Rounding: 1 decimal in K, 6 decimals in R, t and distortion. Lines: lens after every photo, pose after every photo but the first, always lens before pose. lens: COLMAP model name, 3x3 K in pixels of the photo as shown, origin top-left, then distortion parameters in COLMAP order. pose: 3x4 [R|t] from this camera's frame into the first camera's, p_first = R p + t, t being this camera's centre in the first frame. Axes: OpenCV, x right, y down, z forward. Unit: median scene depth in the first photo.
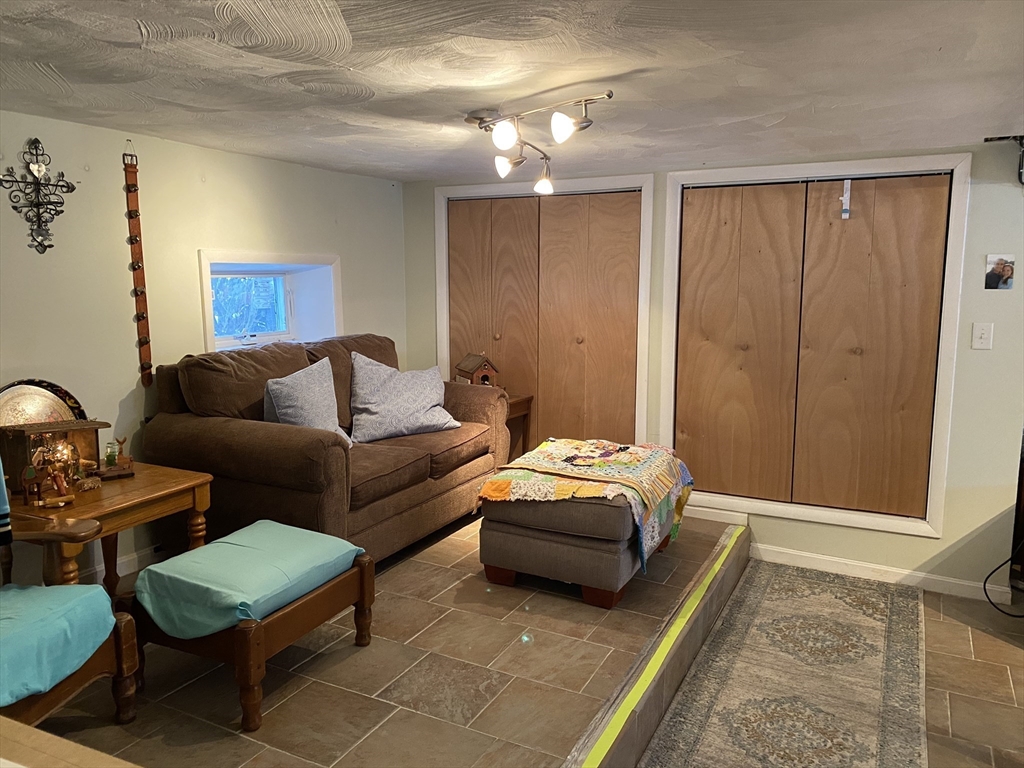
lens RADIAL K [[784.8, 0, 515.5], [0, 784.8, 376.0], [0, 0, 1]] dist [0.042336, -0.047355]
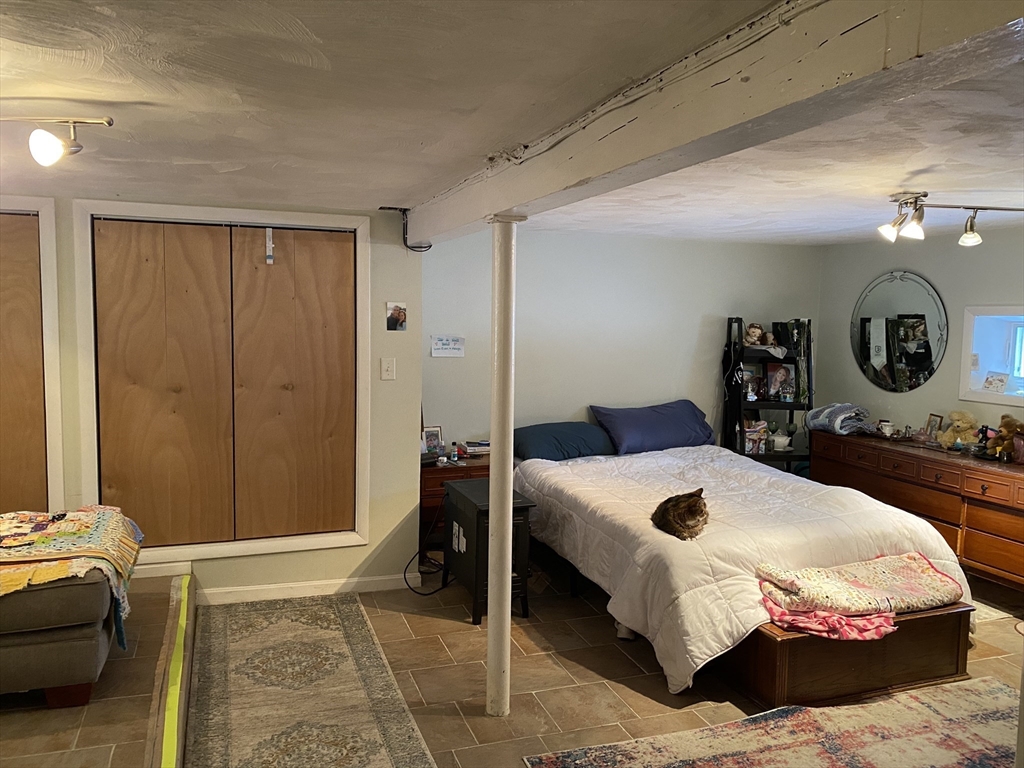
lens RADIAL K [[784.8, 0, 519.7], [0, 784.8, 378.6], [0, 0, 1]] dist [0.042336, -0.047355]
pose [[0.678255, -0.049075, 0.733186, -0.152196], [0.074791, 0.997196, -0.002441, -0.018307], [-0.731010, 0.056492, 0.680024, 0.040762]]
